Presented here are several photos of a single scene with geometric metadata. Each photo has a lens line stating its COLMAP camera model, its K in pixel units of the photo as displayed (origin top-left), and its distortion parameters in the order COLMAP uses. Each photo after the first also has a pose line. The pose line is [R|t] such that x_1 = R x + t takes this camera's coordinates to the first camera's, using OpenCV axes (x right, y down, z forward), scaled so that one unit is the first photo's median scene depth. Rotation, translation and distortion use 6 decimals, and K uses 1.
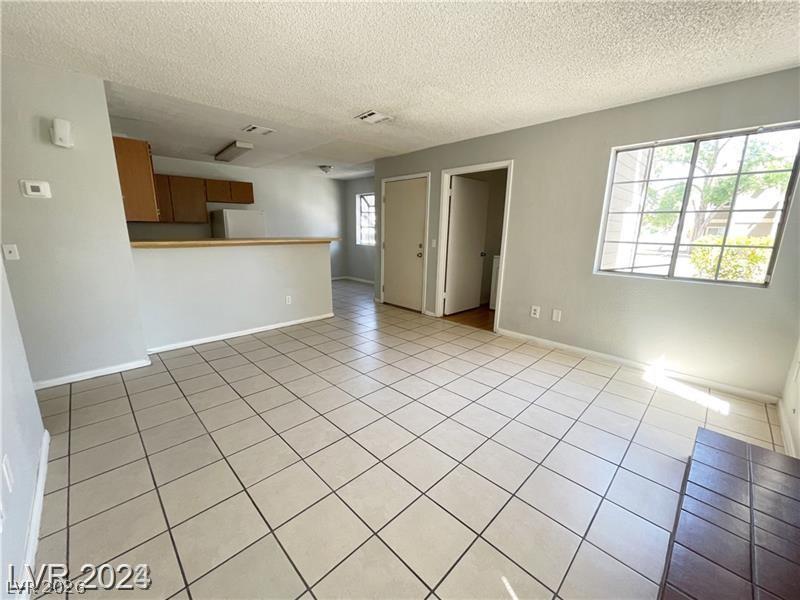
lens RADIAL K [[320.5, 0, 400.0], [0, 320.5, 300.0], [0, 0, 1]] dist [0.001107, 0.000075]
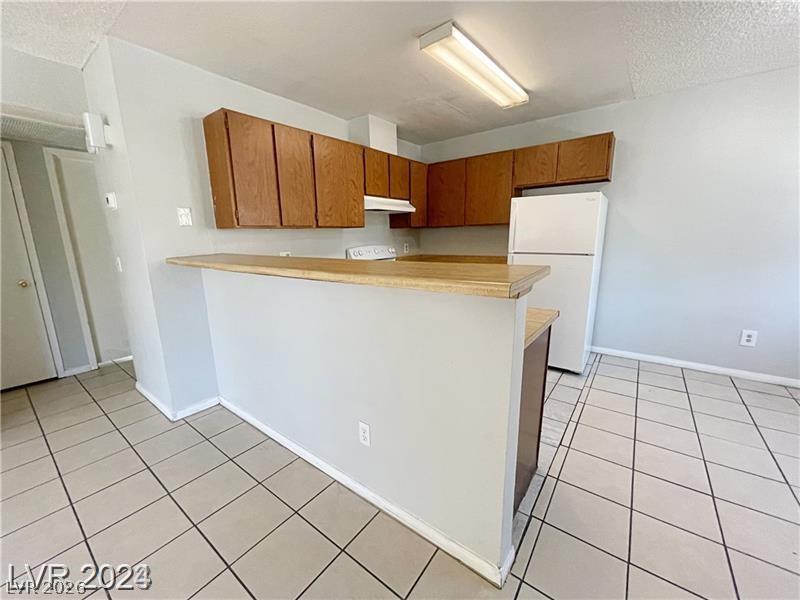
lens RADIAL K [[324.1, 0, 396.2], [0, 324.1, 300.9], [0, 0, 1]] dist [-0.002041, -0.000244]
pose [[0.143050, 0.189441, -0.971416, -0.021933], [-0.191786, 0.968212, 0.160574, -0.205239], [0.970956, 0.163334, 0.174835, 0.928198]]
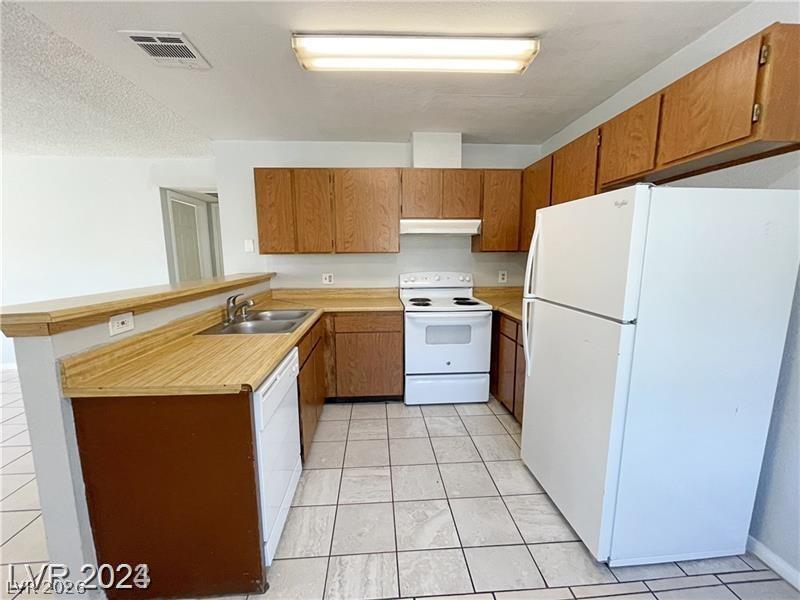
lens RADIAL K [[322.5, 0, 395.5], [0, 322.5, 300.7], [0, 0, 1]] dist [-0.001042, -0.000185]
pose [[-0.651856, 0.105252, -0.751003, -0.246851], [-0.162336, 0.947998, 0.273765, -0.326720], [0.740764, 0.300370, -0.600872, 1.406629]]
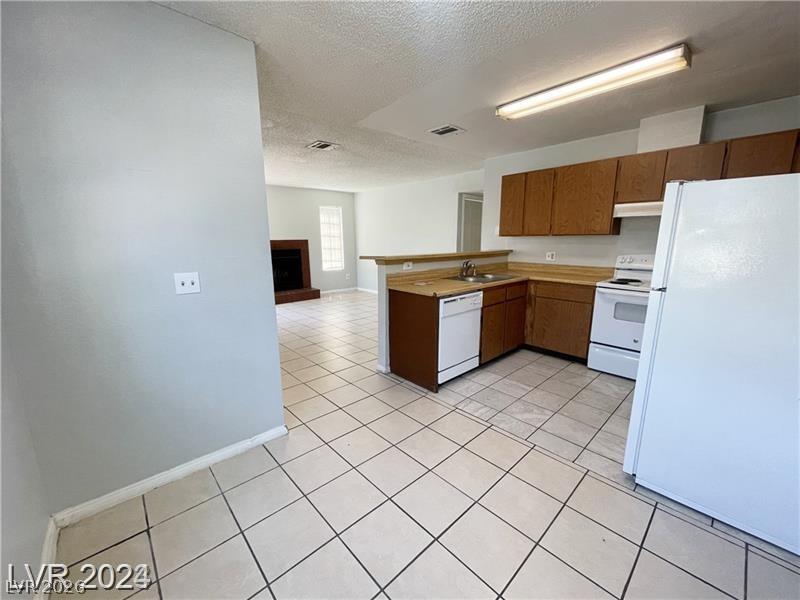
lens RADIAL K [[324.1, 0, 396.2], [0, 324.1, 300.9], [0, 0, 1]] dist [-0.002041, -0.000244]
pose [[-0.999359, -0.010230, 0.034304, -0.305351], [0.004304, 0.917002, 0.398859, -0.401546], [-0.035537, 0.398751, -0.916371, 1.750354]]
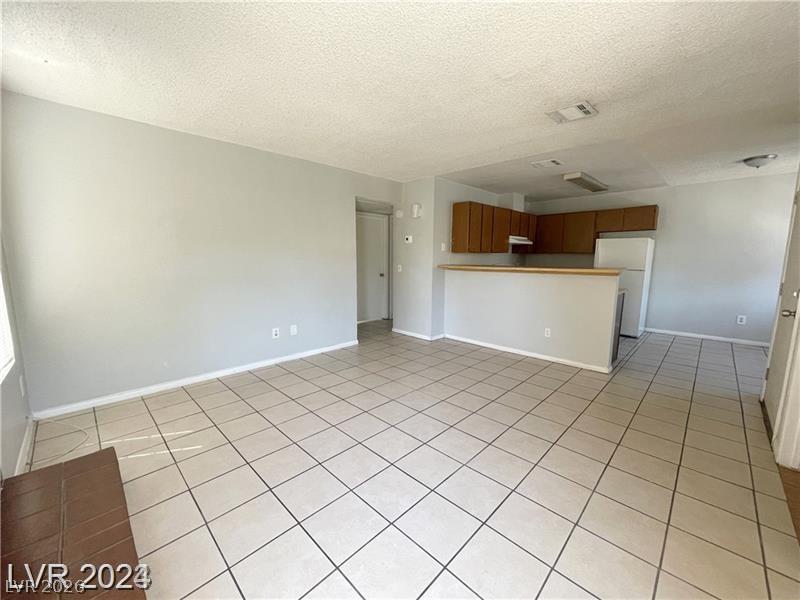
lens RADIAL K [[322.5, 0, 395.5], [0, 322.5, 300.7], [0, 0, 1]] dist [-0.001042, -0.000185]
pose [[0.011681, 0.128643, -0.991622, 0.554926], [-0.217660, 0.968237, 0.123046, -0.106755], [0.975955, 0.214399, 0.039311, 0.499627]]
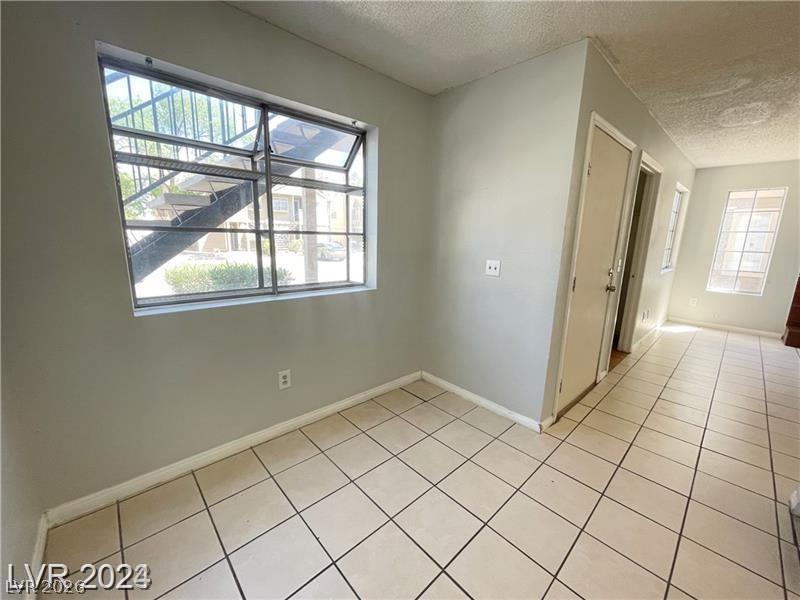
lens RADIAL K [[320.5, 0, 400.0], [0, 320.5, 300.0], [0, 0, 1]] dist [0.001107, 0.000075]
pose [[0.022858, -0.210145, 0.977403, -0.583829], [0.194996, 0.959818, 0.201804, -0.349241], [-0.980538, 0.185977, 0.062917, 1.505104]]
